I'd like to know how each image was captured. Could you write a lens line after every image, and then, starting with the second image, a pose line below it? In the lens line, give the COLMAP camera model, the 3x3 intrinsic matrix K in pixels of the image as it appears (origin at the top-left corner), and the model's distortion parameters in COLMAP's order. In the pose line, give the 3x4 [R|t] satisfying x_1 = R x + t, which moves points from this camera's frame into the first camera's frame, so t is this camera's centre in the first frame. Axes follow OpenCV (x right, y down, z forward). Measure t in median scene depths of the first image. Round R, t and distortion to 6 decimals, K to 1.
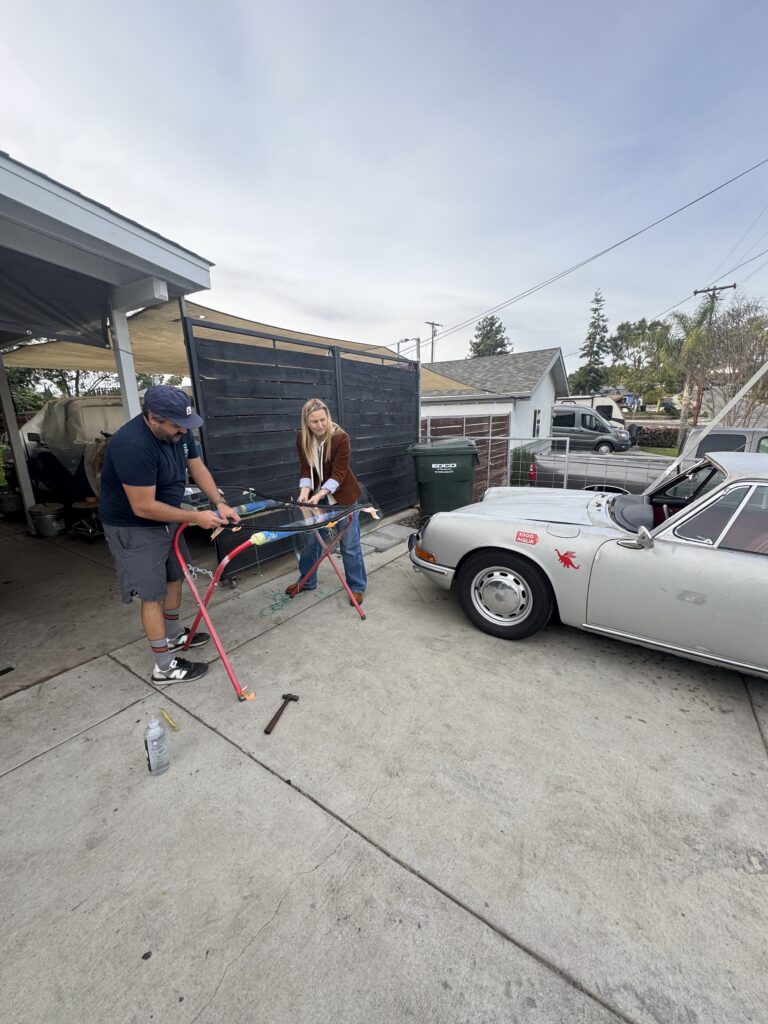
lens RADIAL K [[410.9, 0, 383.0], [0, 410.9, 512.9], [0, 0, 1]] dist [-0.001111, 0.000655]
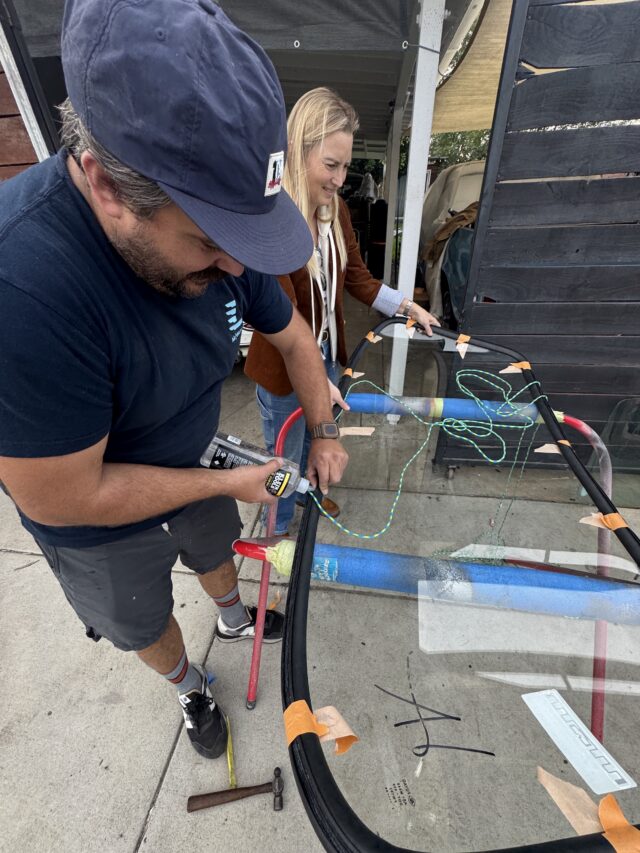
lens RADIAL K [[342.3, 0, 320.7], [0, 342.3, 425.8], [0, 0, 1]] dist [-0.001111, 0.000655]
pose [[0.434335, 0.498978, -0.749916, -0.074253], [-0.189602, 0.864537, 0.465431, -0.126166], [0.880570, -0.059968, 0.470106, 0.577677]]
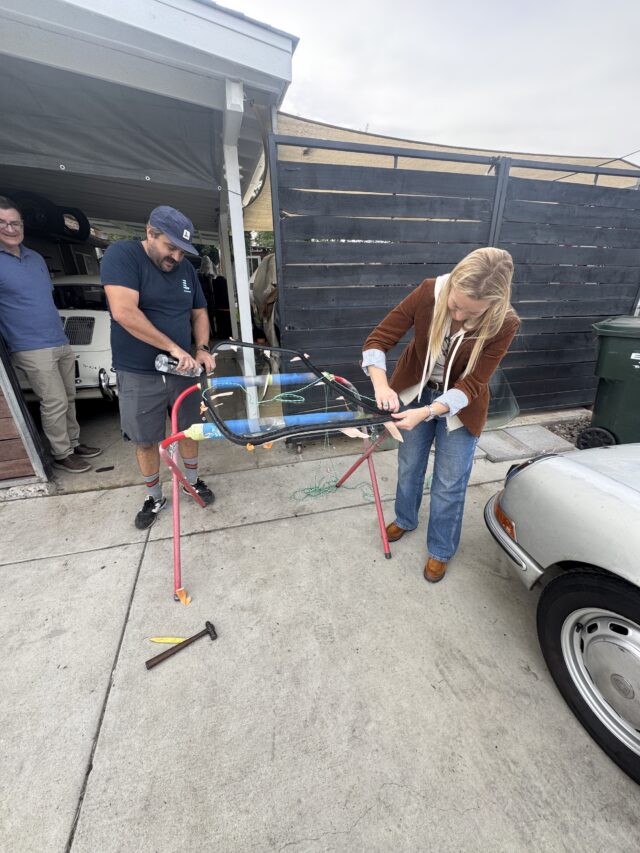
lens RADIAL K [[342.3, 0, 319.9], [0, 342.3, 426.0], [0, 0, 1]] dist [-0.001111, 0.000655]
pose [[0.753742, 0.276937, -0.595969, 0.148396], [-0.165063, 0.957580, 0.236211, -0.083772], [0.636103, -0.079670, 0.767480, 0.436457]]
